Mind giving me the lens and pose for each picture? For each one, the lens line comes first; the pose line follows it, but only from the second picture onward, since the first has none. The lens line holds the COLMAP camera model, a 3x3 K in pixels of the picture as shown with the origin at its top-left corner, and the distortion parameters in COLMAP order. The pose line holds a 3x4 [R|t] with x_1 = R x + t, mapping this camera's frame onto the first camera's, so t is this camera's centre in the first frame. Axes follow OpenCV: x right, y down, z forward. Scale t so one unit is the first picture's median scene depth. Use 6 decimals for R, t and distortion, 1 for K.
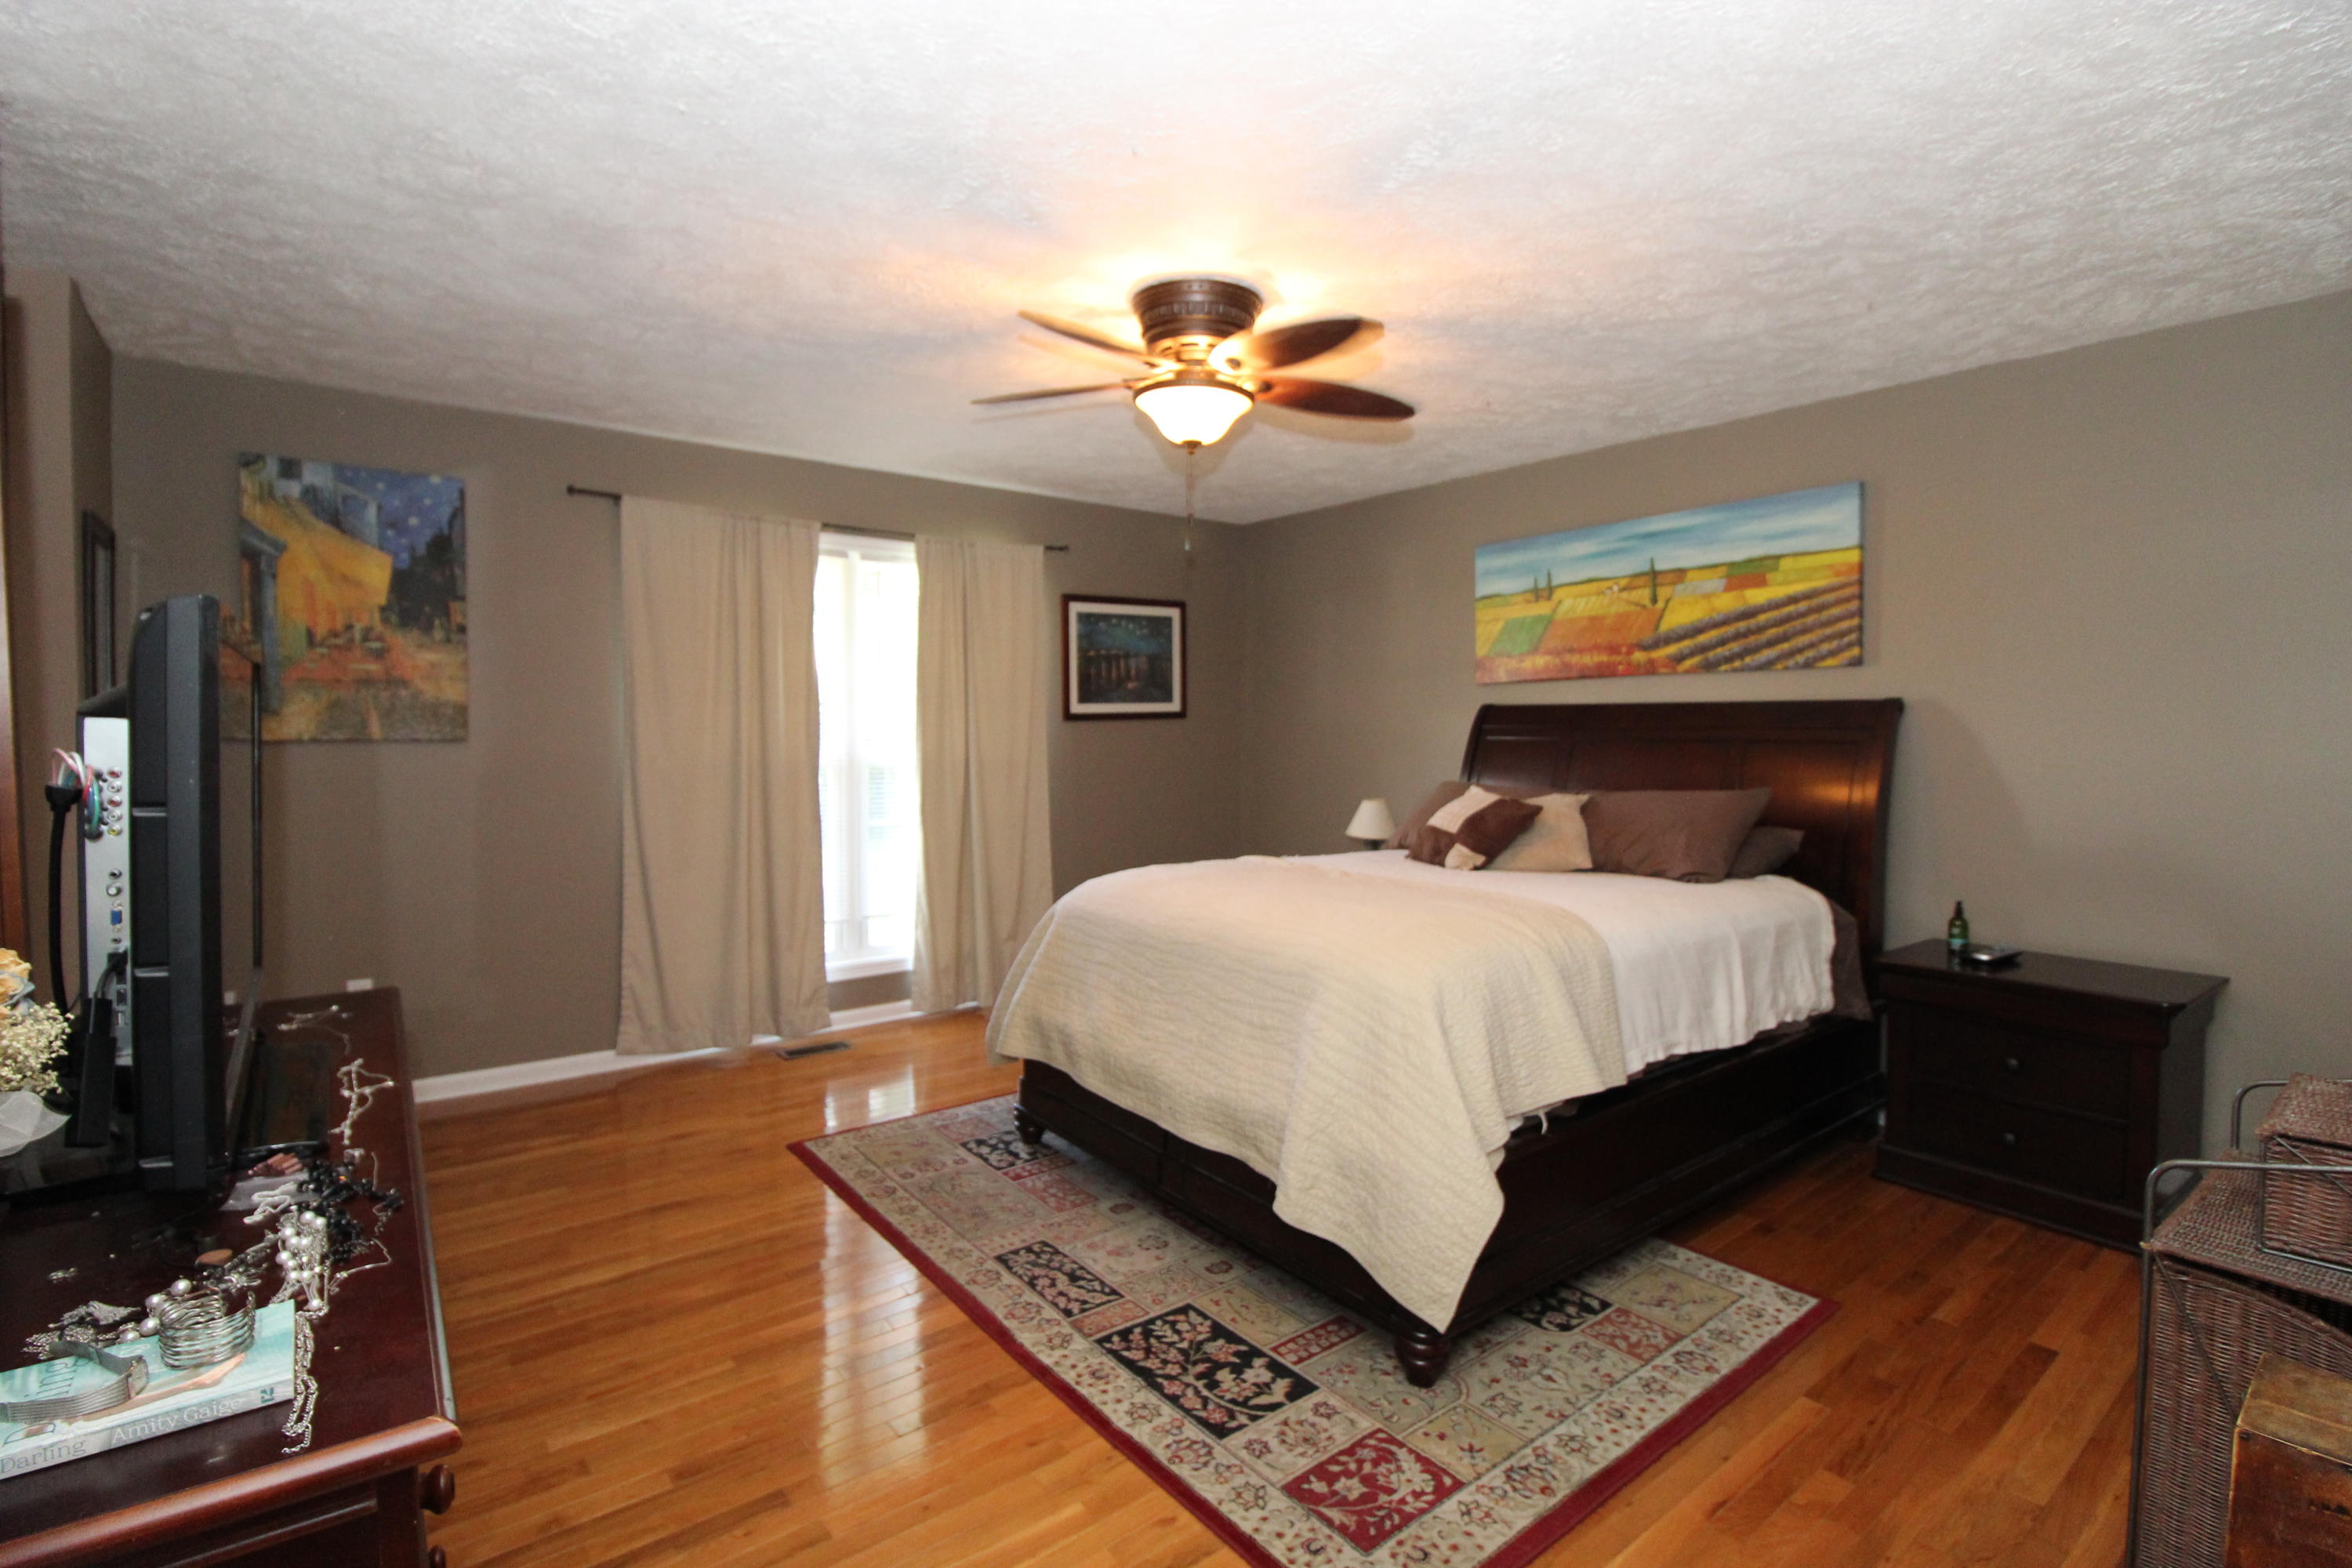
lens RADIAL K [[1080.9, 0, 1175.6], [0, 1080.9, 780.2], [0, 0, 1]] dist [-0.019719, -0.001419]
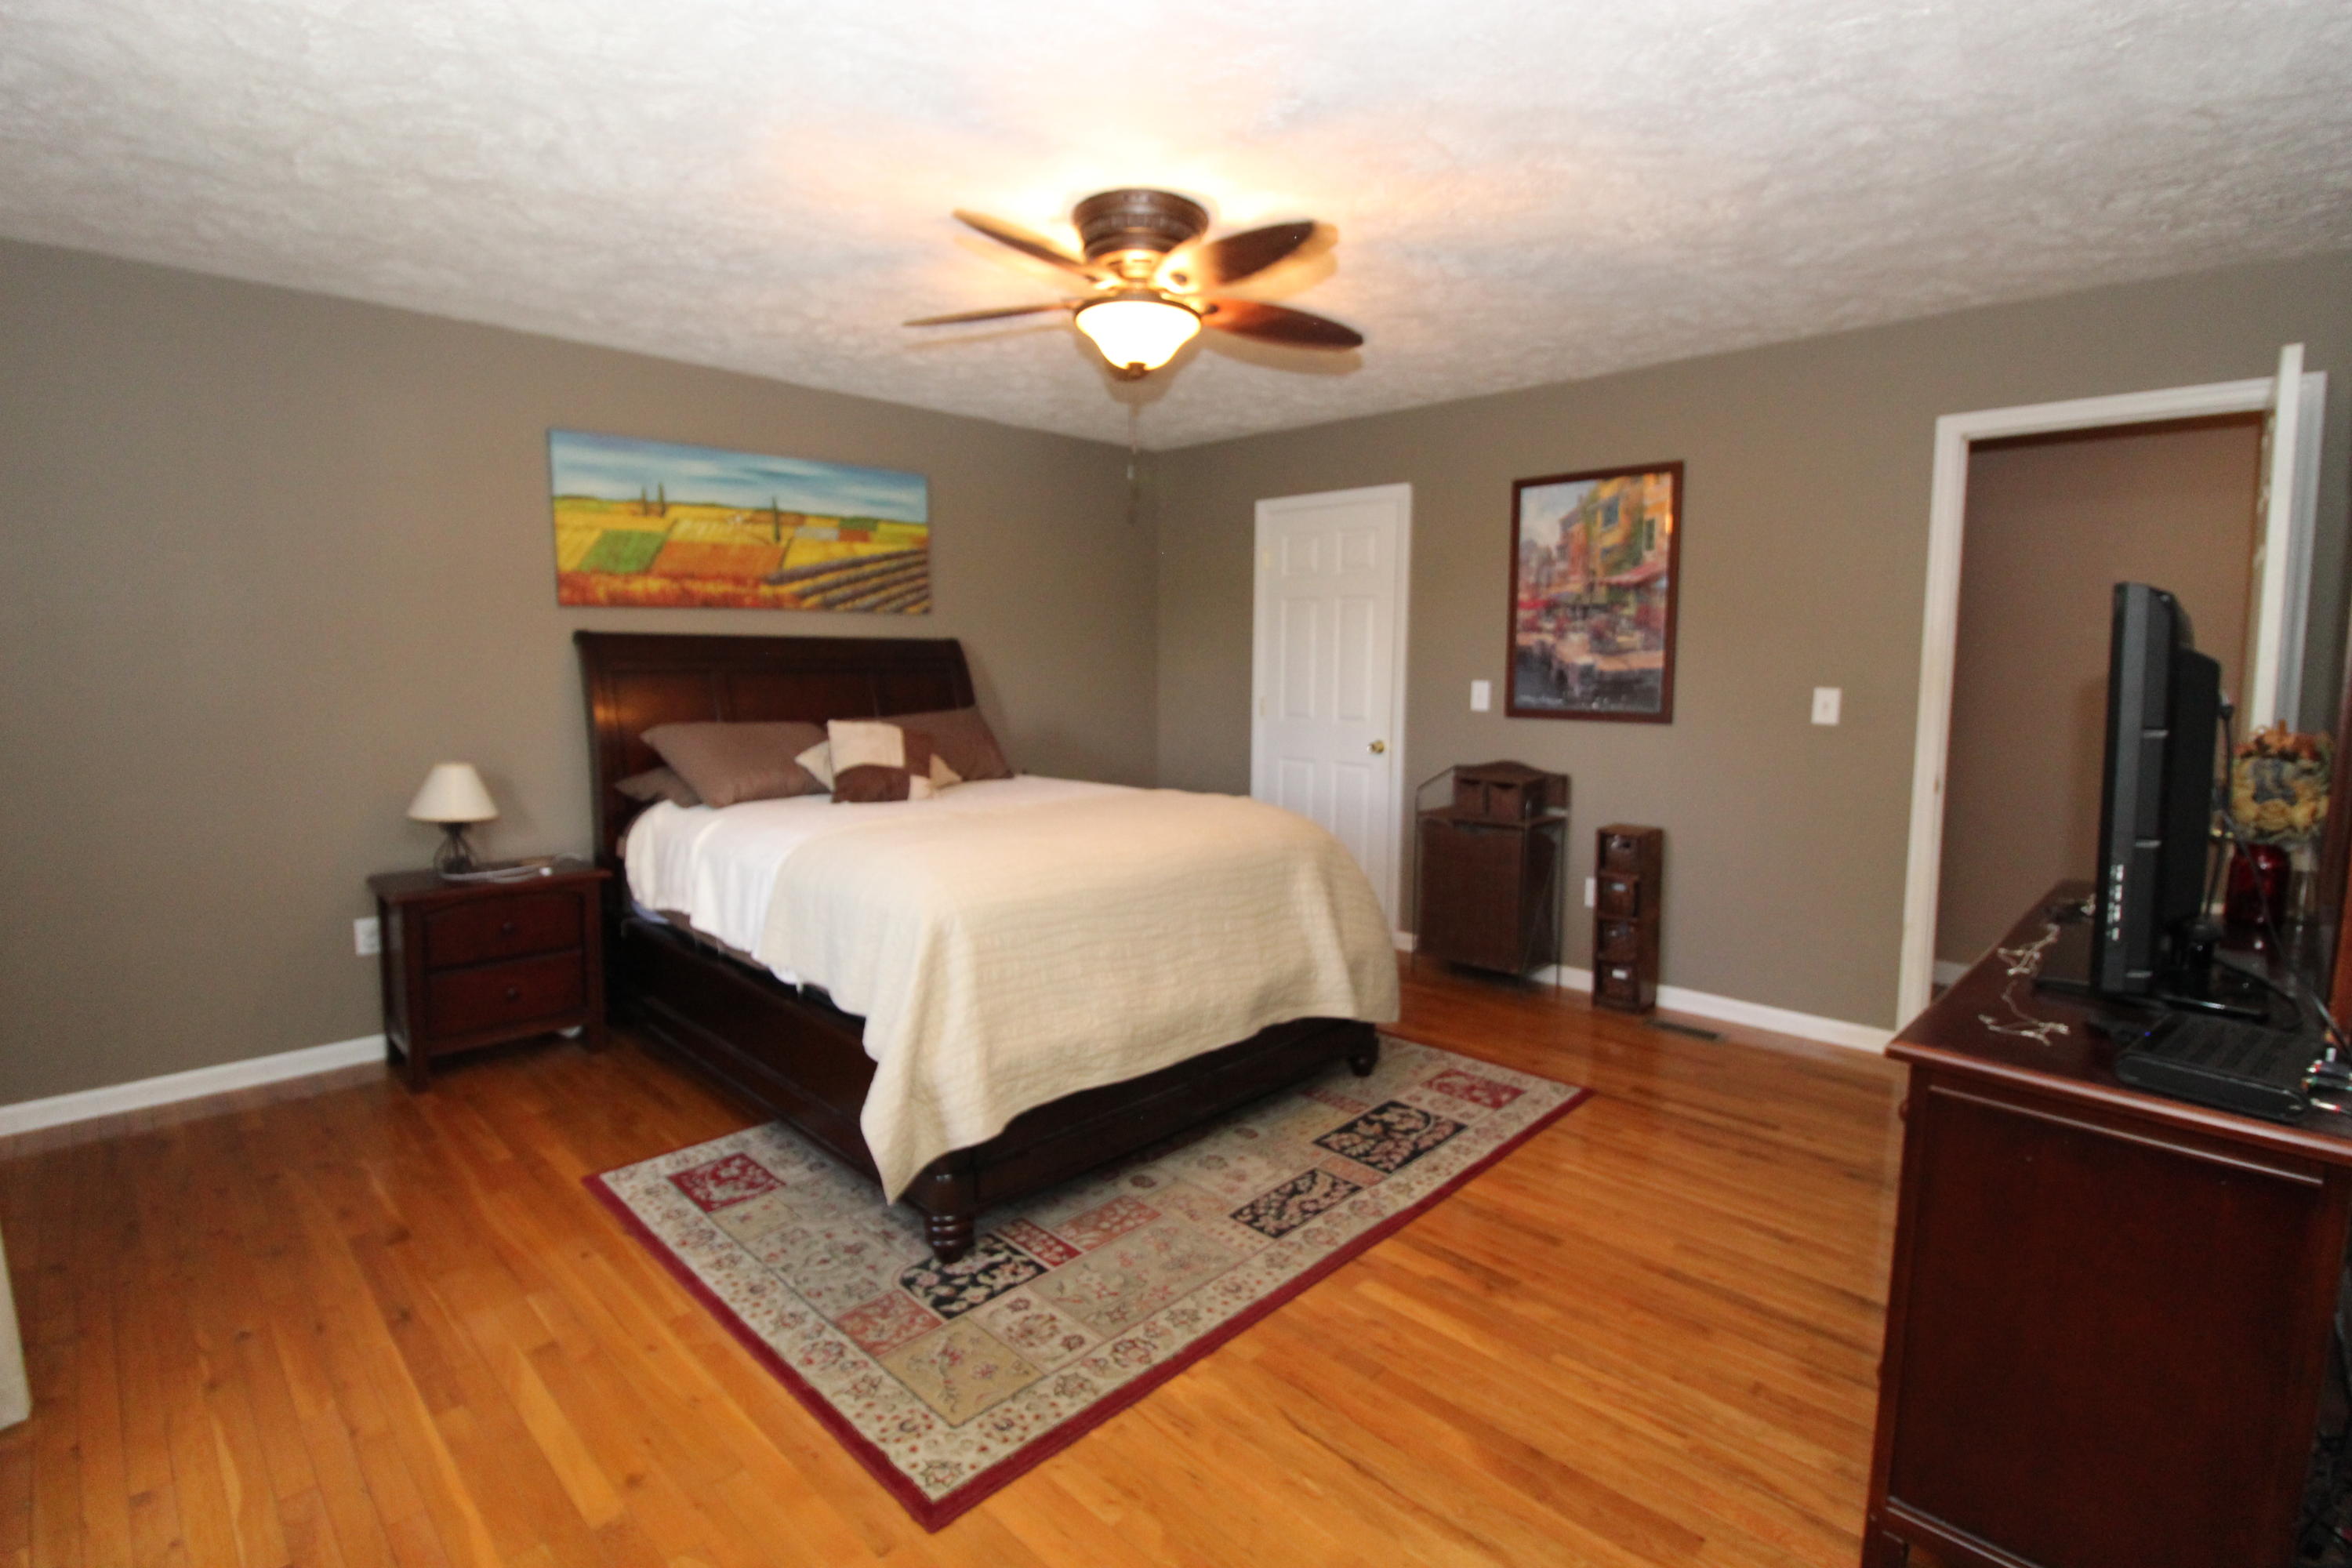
lens RADIAL K [[1080.9, 0, 1173.7], [0, 1080.9, 768.7], [0, 0, 1]] dist [-0.019719, -0.001419]
pose [[-0.129252, -0.093864, 0.987159, -0.742939], [0.050334, 0.993606, 0.101067, -0.034333], [-0.990334, 0.062751, -0.123701, 0.856846]]
